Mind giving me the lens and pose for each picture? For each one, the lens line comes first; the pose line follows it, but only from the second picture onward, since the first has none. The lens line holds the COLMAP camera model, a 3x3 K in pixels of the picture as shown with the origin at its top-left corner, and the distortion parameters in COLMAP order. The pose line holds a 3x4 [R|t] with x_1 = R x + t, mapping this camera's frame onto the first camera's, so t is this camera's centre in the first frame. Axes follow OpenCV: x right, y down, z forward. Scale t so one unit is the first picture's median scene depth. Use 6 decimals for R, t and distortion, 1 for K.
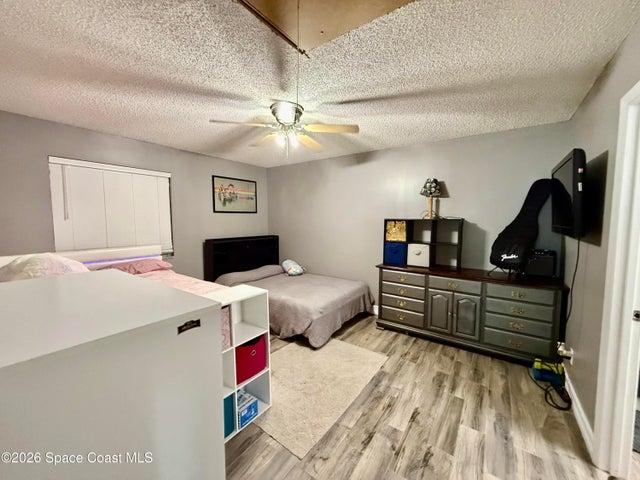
lens RADIAL K [[255.1, 0, 318.7], [0, 255.1, 240.0], [0, 0, 1]] dist [-0.000496, 0.000573]
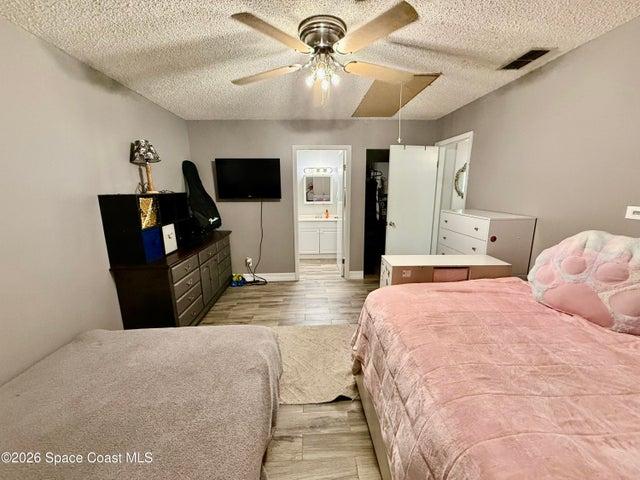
lens RADIAL K [[255.1, 0, 318.9], [0, 255.1, 237.6], [0, 0, 1]] dist [-0.000496, 0.000573]
pose [[-0.621562, -0.149218, 0.769022, -0.525189], [0.071702, 0.966733, 0.245534, -0.108409], [-0.780076, 0.207755, -0.590185, 1.100630]]
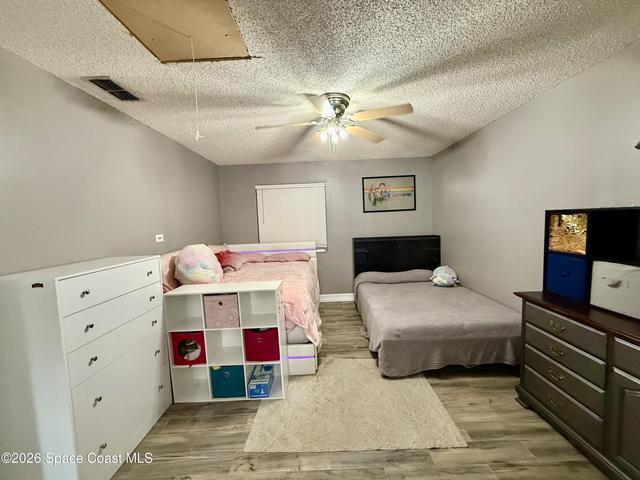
lens RADIAL K [[255.1, 0, 318.4], [0, 255.1, 240.2], [0, 0, 1]] dist [-0.000496, 0.000573]
pose [[0.578249, 0.037408, -0.815002, 0.446247], [-0.024597, 0.999294, 0.028415, -0.024636], [0.815489, 0.003615, 0.578761, 0.304004]]
